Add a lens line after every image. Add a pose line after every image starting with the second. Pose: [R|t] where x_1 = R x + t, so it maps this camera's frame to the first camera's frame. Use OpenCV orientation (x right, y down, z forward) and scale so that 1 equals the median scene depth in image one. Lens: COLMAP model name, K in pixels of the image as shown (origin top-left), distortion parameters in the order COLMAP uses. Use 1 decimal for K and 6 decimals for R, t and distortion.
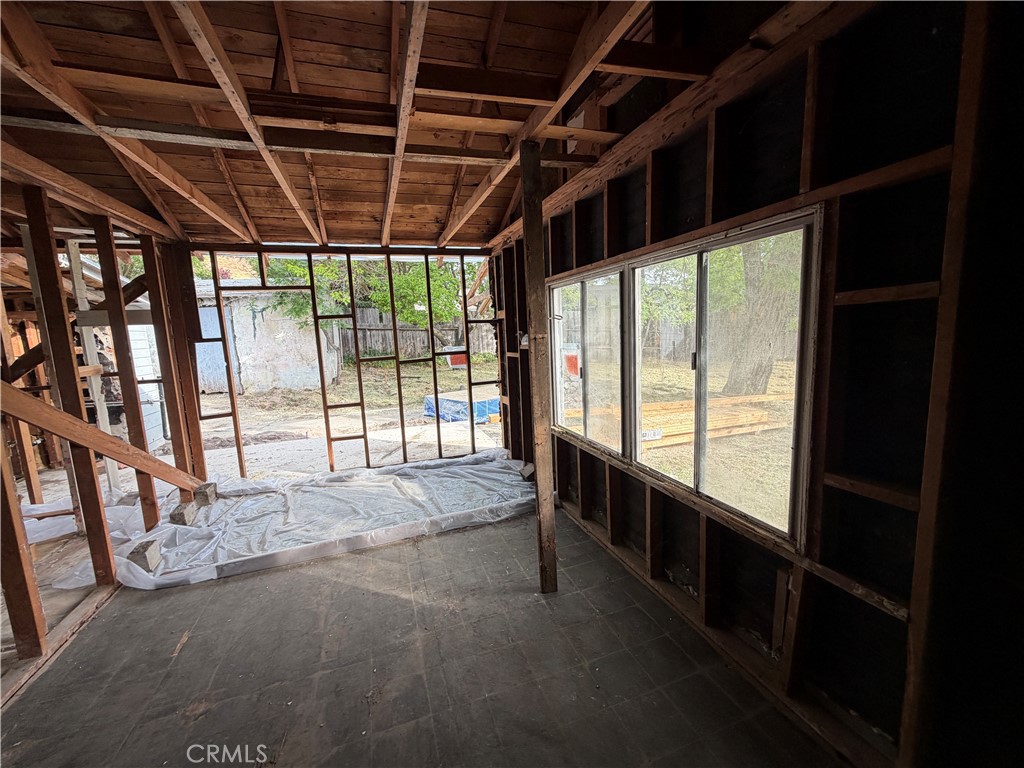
lens RADIAL K [[408.3, 0, 507.4], [0, 408.3, 383.9], [0, 0, 1]] dist [-0.001641, 0.000474]
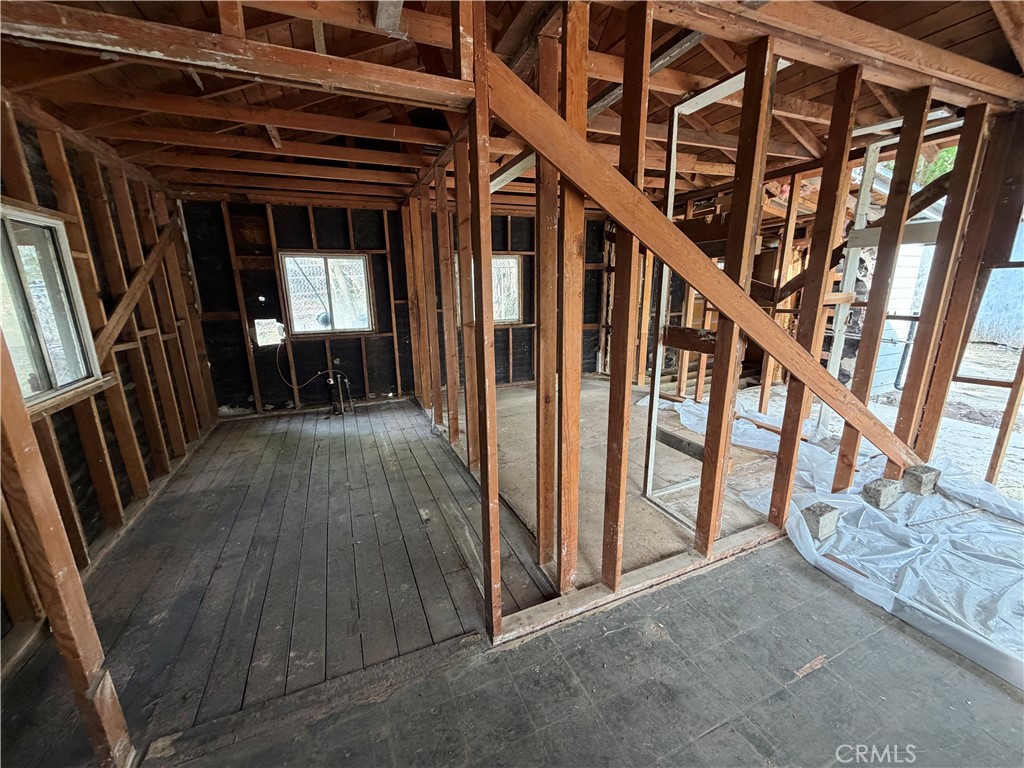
lens RADIAL K [[408.3, 0, 509.1], [0, 408.3, 384.2], [0, 0, 1]] dist [-0.001641, 0.000474]
pose [[0.082104, 0.282040, -0.955883, -0.157192], [-0.121318, 0.954817, 0.271305, -0.006012], [0.989212, 0.093690, 0.112611, 0.180314]]
